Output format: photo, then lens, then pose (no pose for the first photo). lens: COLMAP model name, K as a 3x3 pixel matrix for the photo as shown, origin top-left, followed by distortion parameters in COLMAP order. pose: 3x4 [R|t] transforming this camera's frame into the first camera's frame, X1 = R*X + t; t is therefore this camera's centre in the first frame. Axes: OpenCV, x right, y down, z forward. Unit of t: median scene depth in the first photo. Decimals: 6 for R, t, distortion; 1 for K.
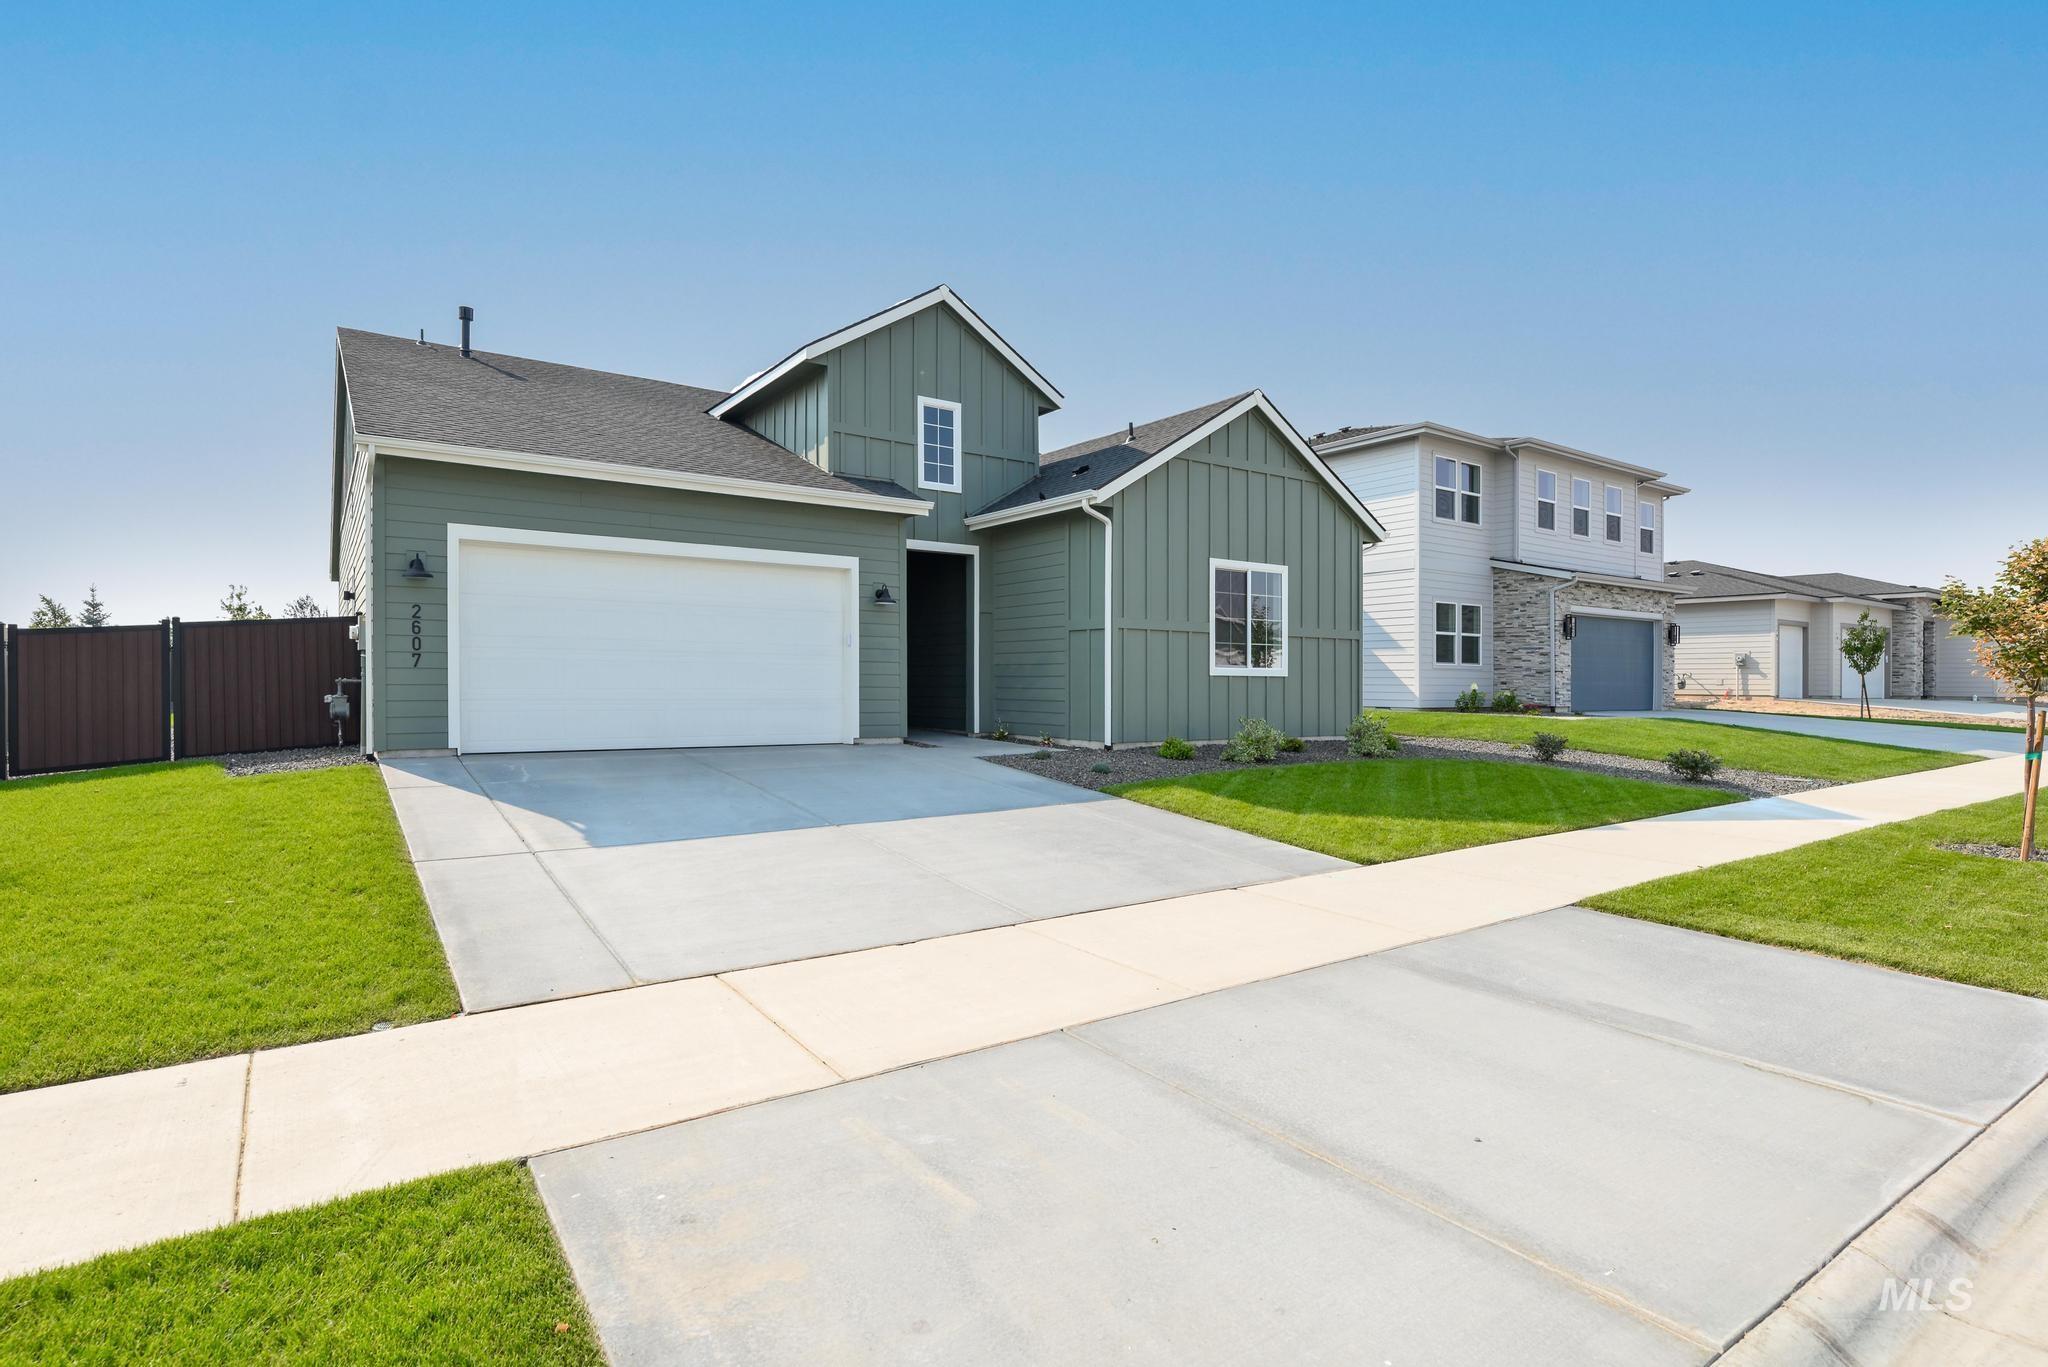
lens RADIAL K [[1001.2, 0, 1024.0], [0, 1001.2, 683.5], [0, 0, 1]] dist [-0.000074, 0.000004]
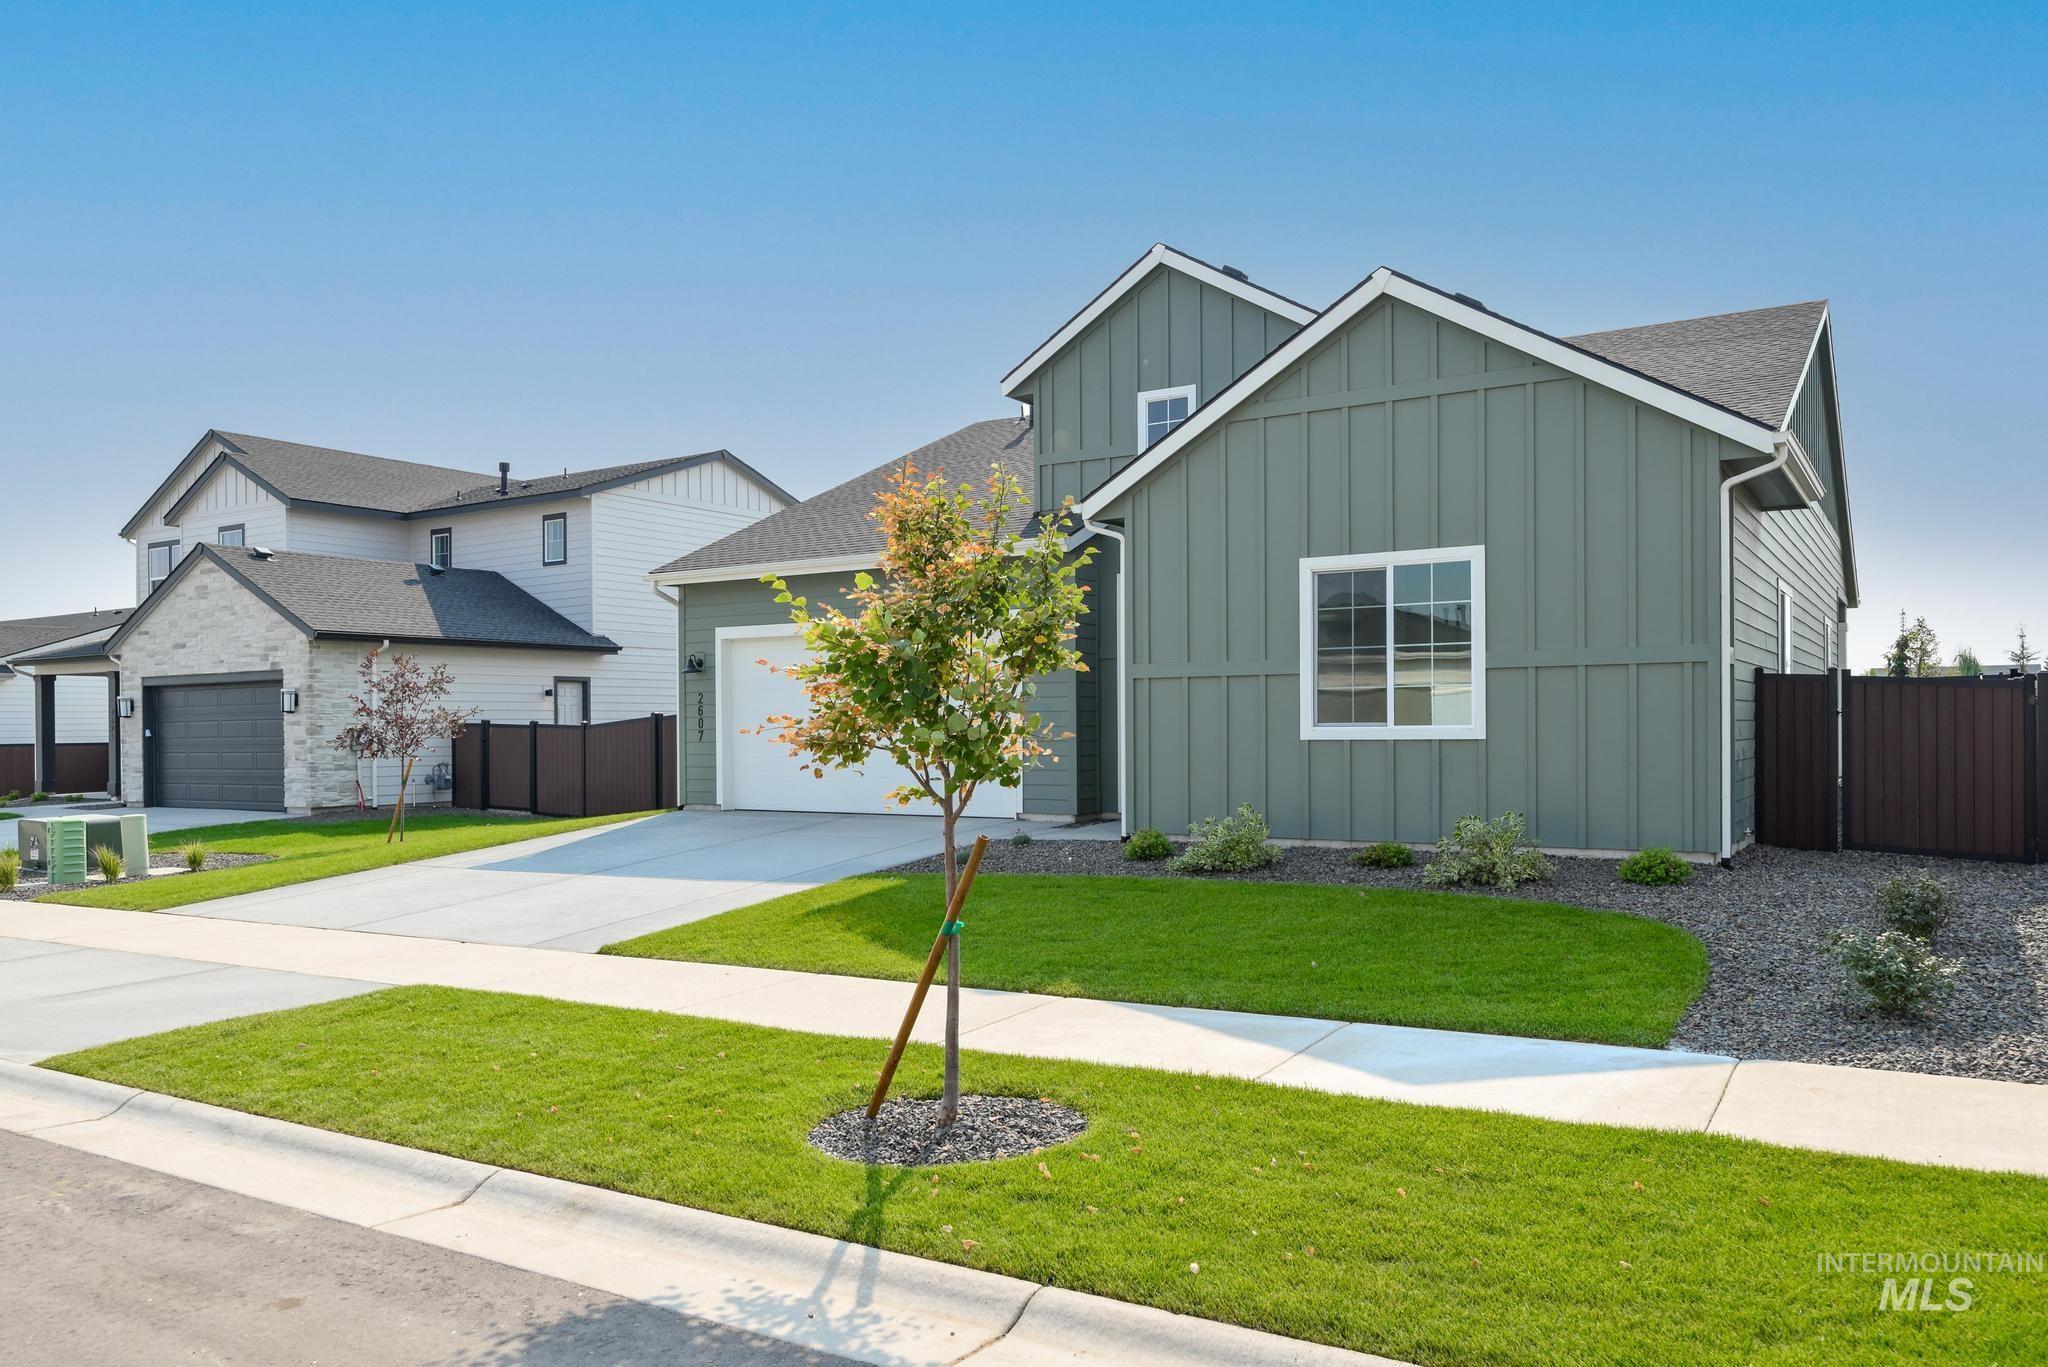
lens RADIAL K [[1490.9, 0, 1023.8], [0, 1490.9, 744.6], [0, 0, 1]] dist [0.001857, 0.000247]
pose [[0.403901, -0.002507, -0.914799, 0.984953], [0.007673, 0.999970, 0.000648, -0.007107], [0.914771, -0.007281, 0.403908, 0.441074]]
